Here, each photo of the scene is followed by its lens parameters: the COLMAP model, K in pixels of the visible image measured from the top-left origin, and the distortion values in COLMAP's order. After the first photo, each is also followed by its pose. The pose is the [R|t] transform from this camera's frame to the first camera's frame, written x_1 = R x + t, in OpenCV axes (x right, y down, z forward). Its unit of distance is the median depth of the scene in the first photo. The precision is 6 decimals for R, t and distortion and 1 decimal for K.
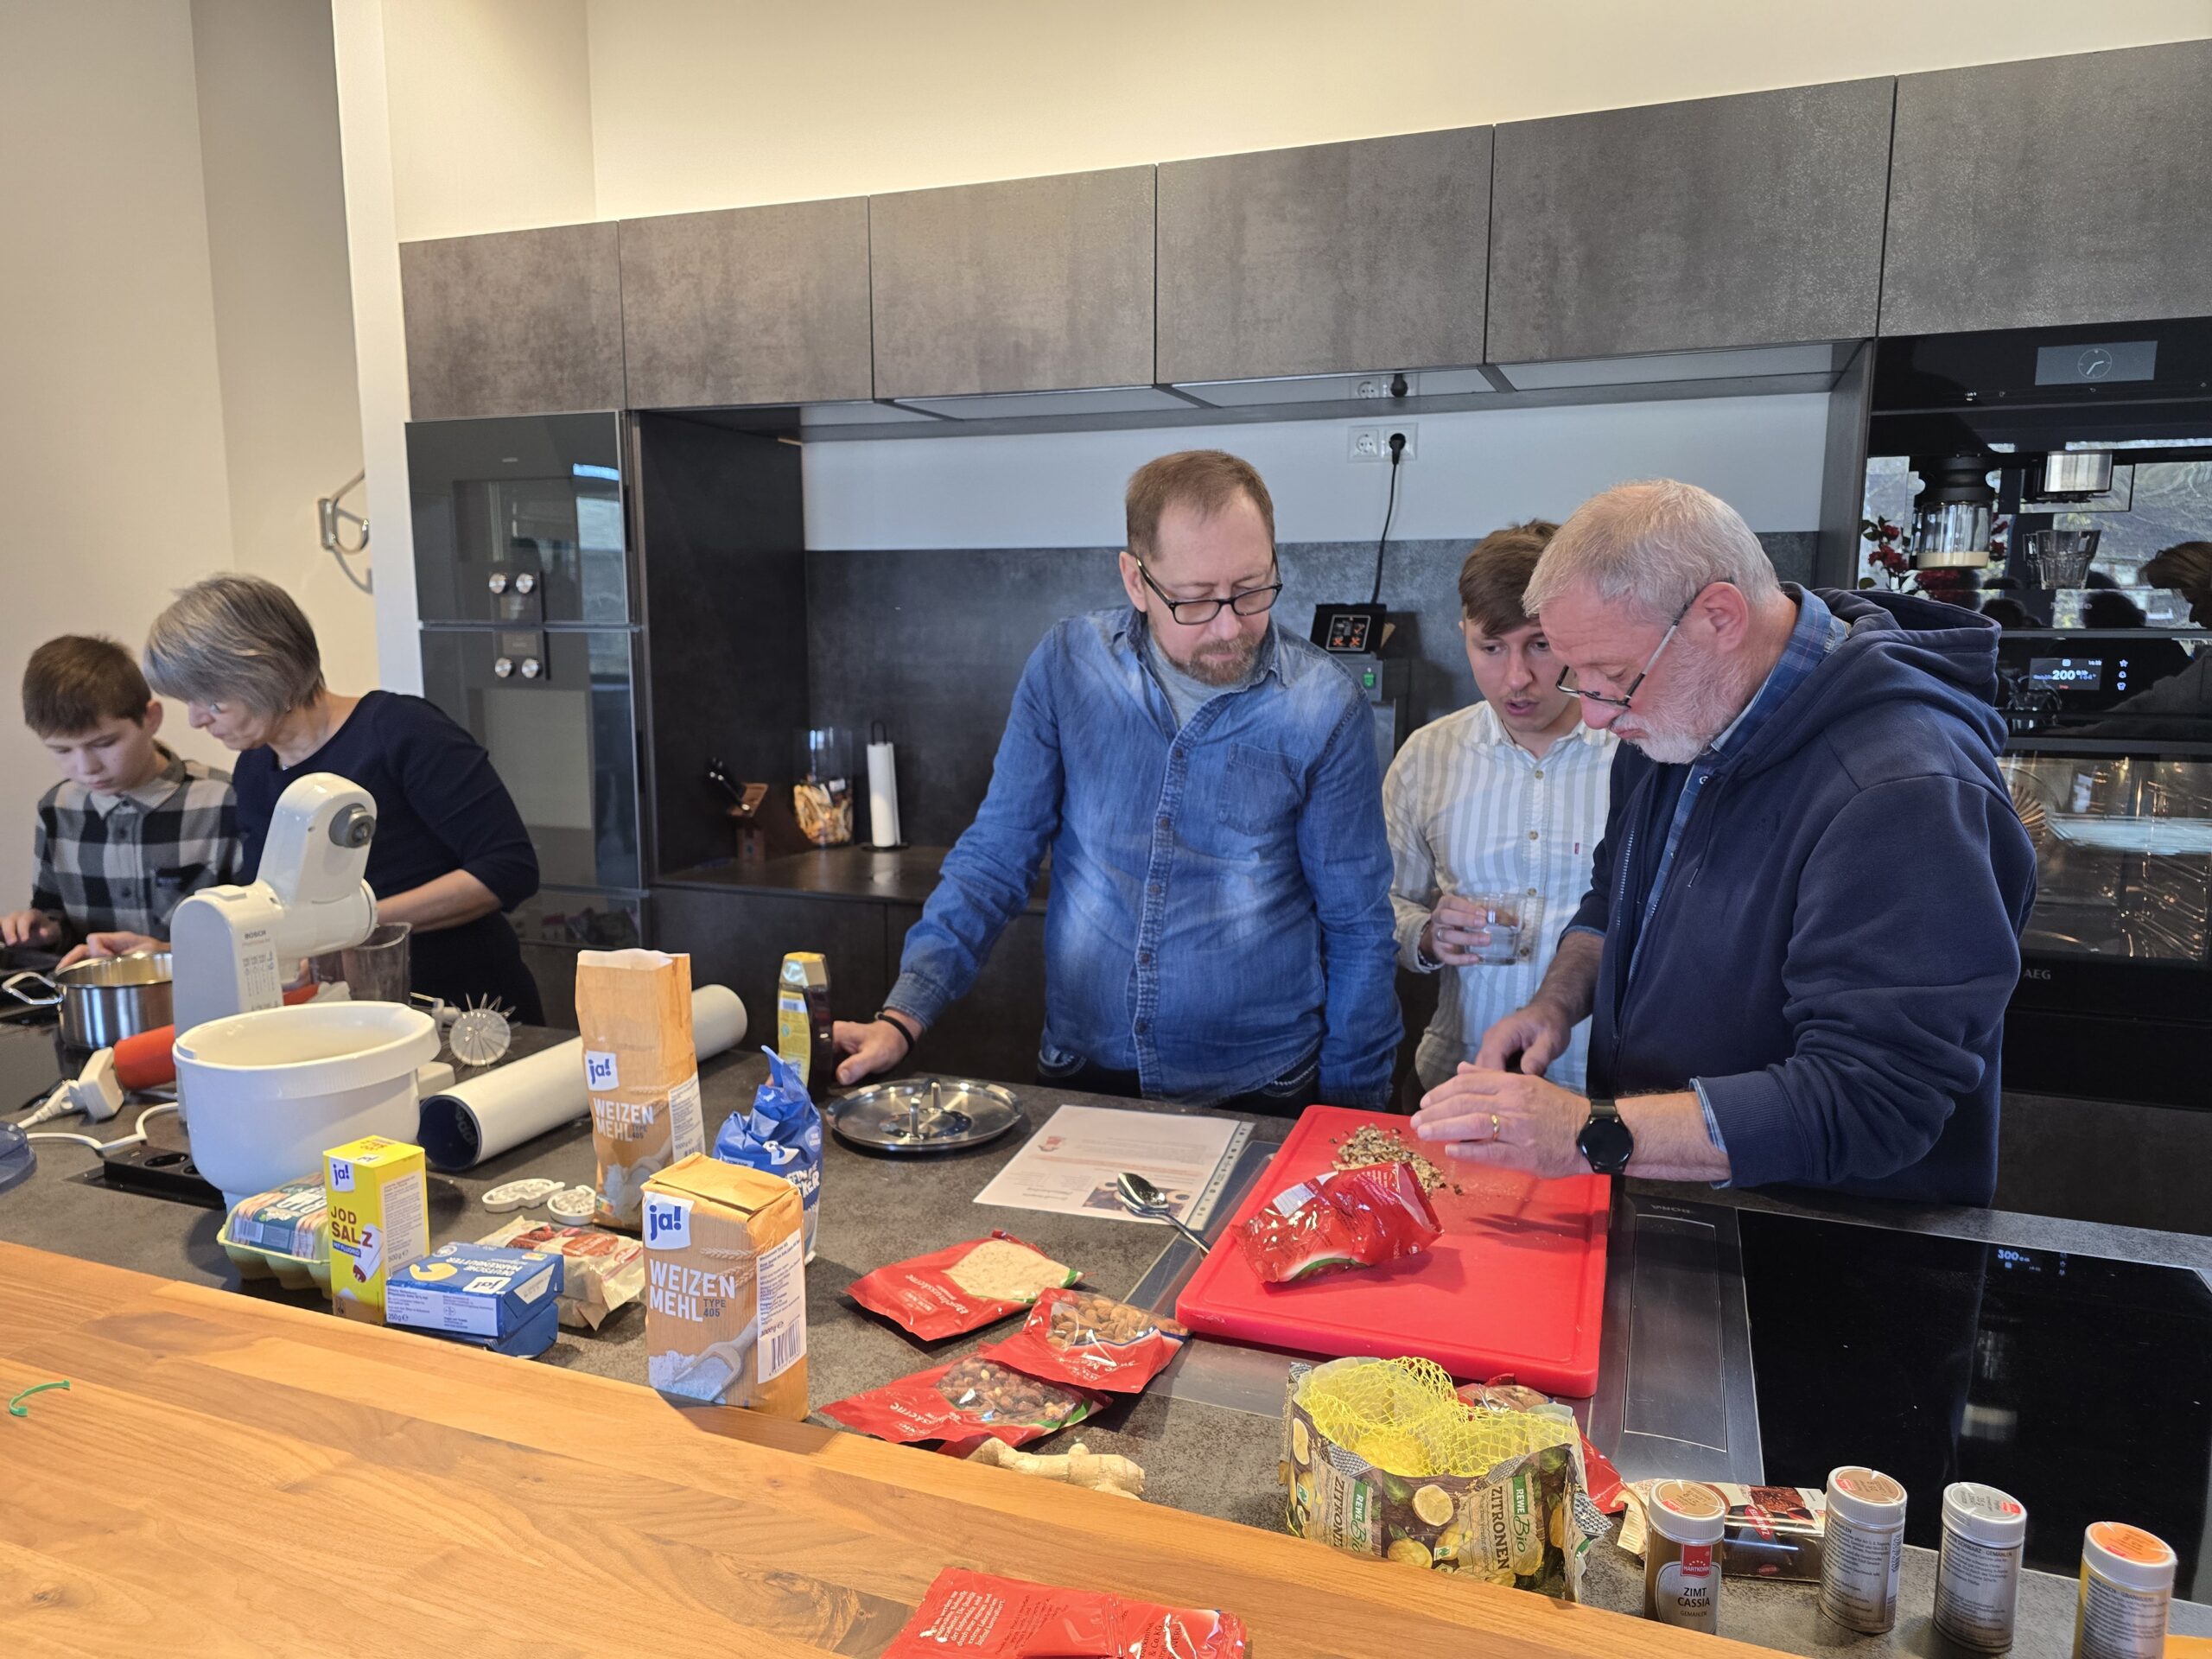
lens RADIAL K [[1494.9, 0, 1106.1], [0, 1494.9, 827.8], [0, 0, 1]] dist [0.020270, 0.002312]
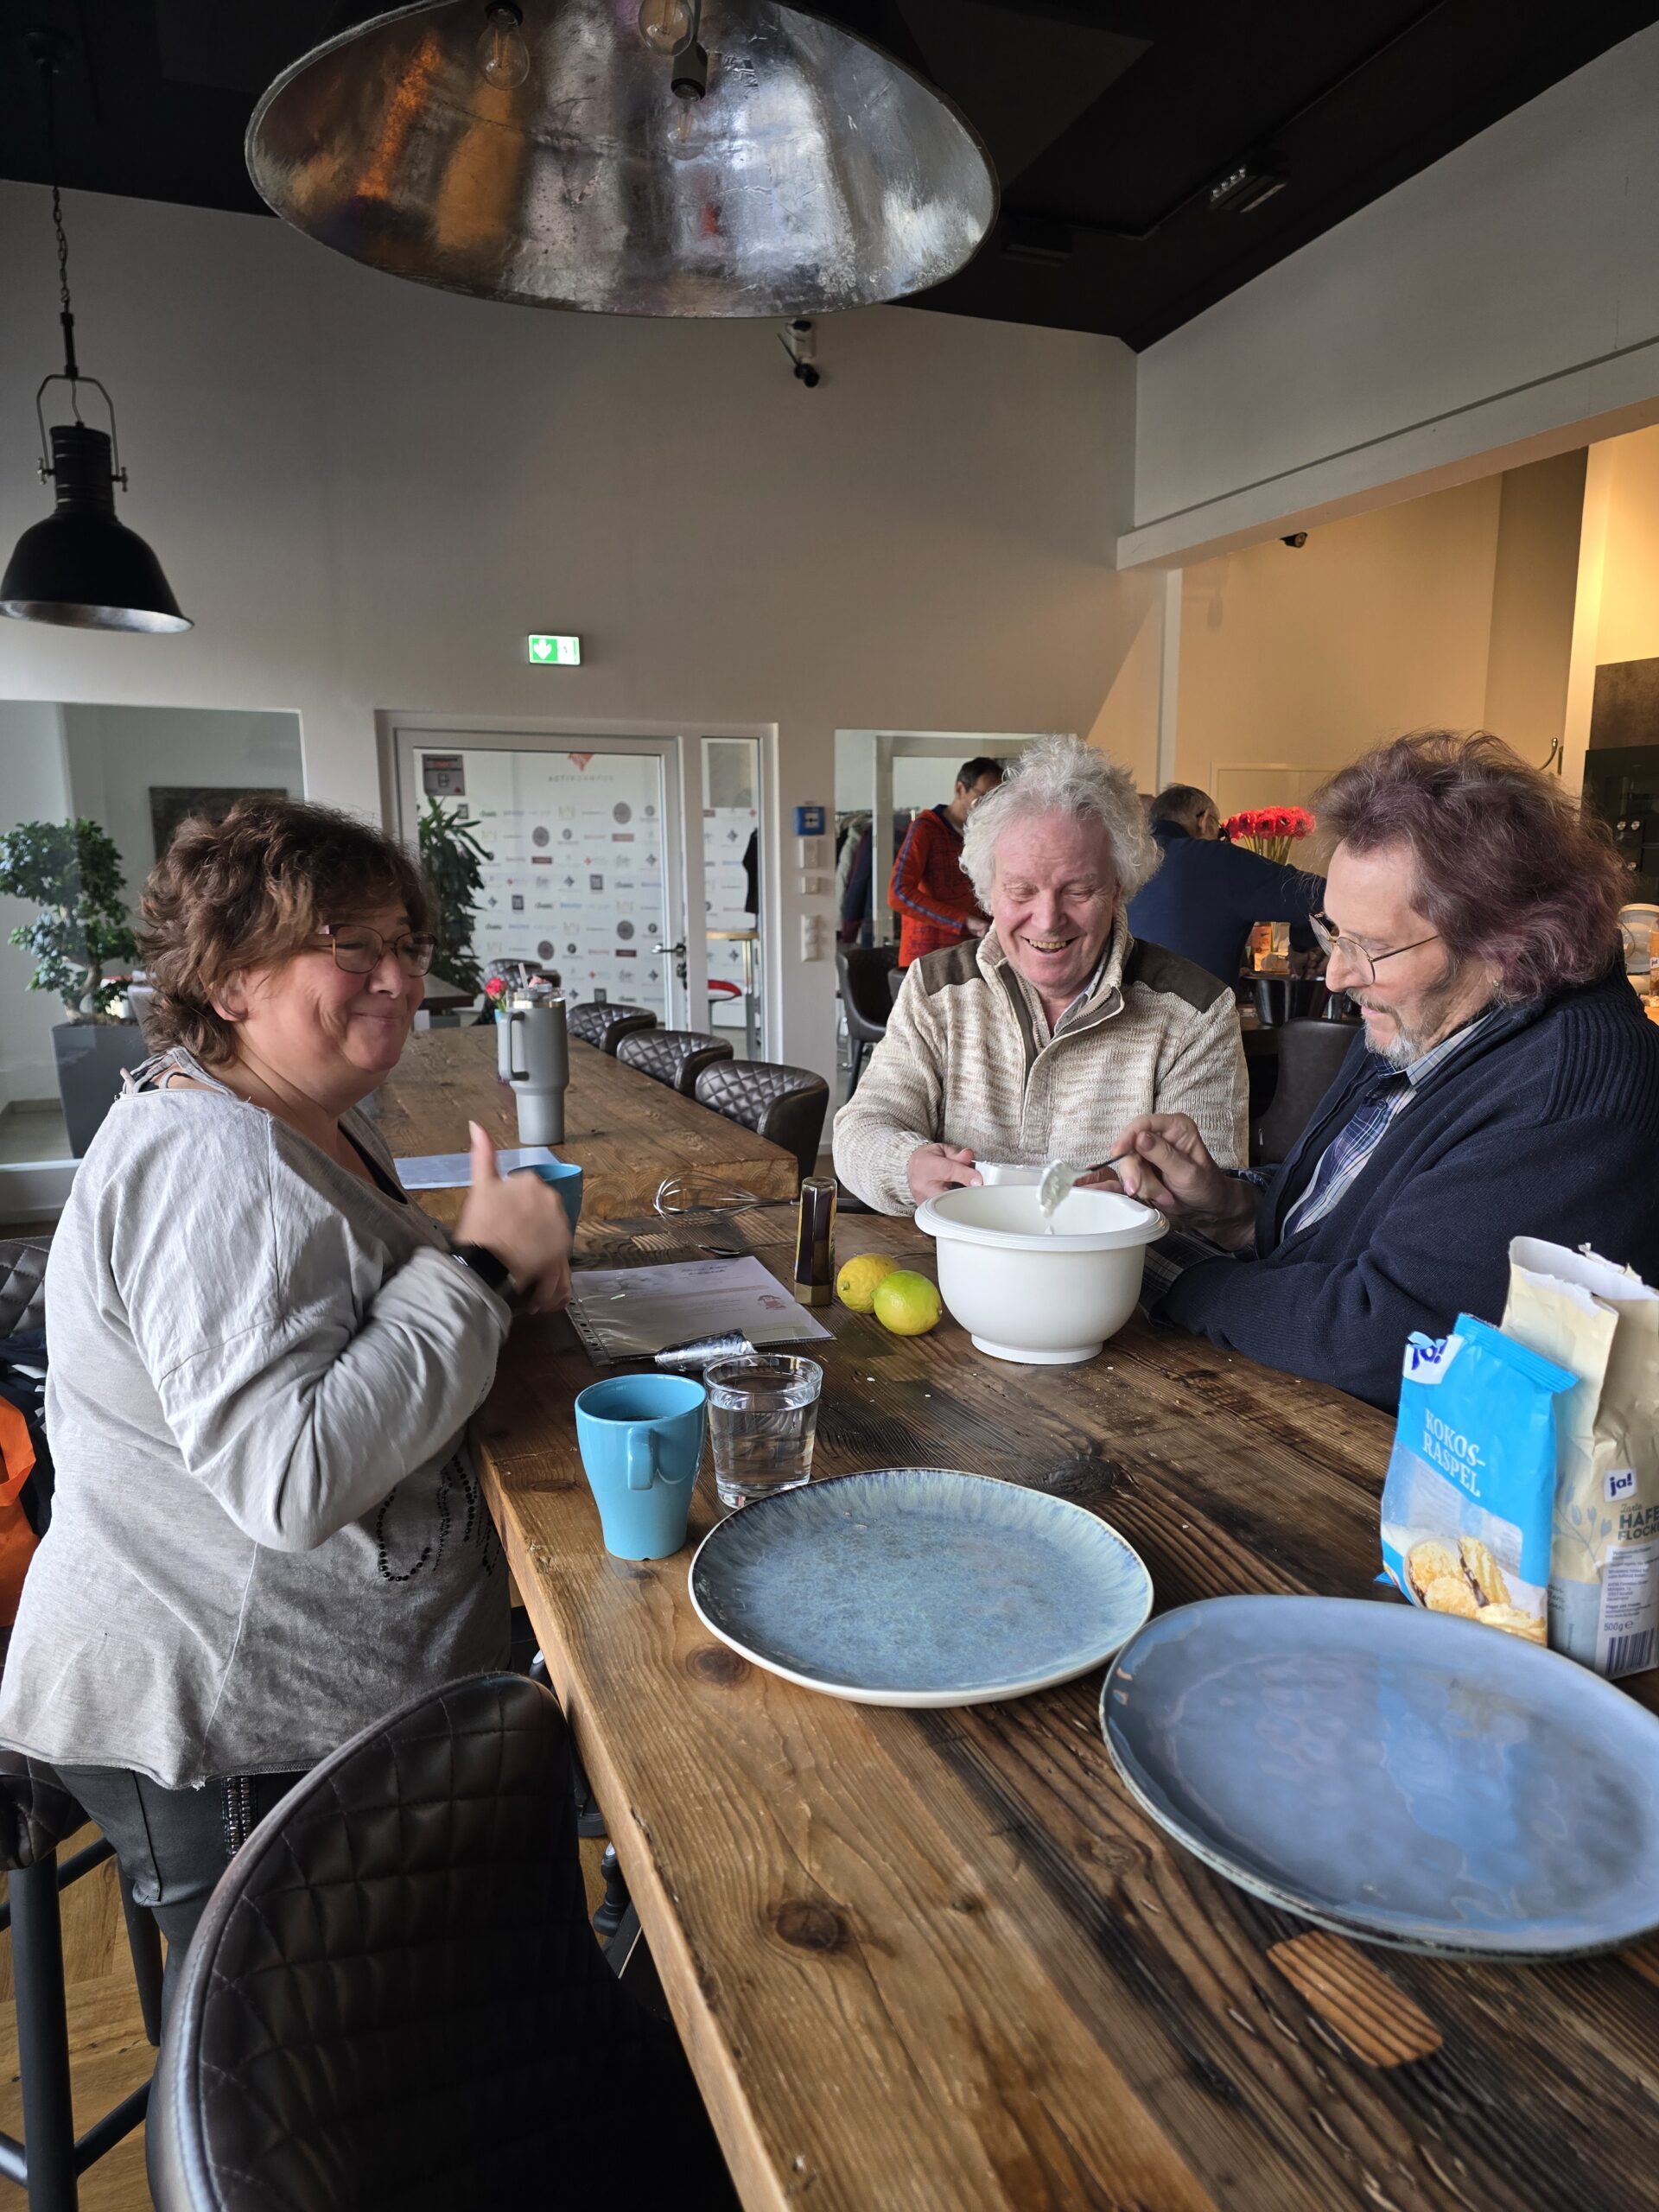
lens RADIAL K [[1494.9, 0, 825.1], [0, 1494.9, 1109.2], [0, 0, 1]] dist [0.020270, 0.002312]
pose [[0.672672, 0.119584, -0.730213, 0.709515], [-0.105210, 0.992285, 0.065583, 0.346144], [0.732423, 0.032710, 0.680064, -2.039547]]
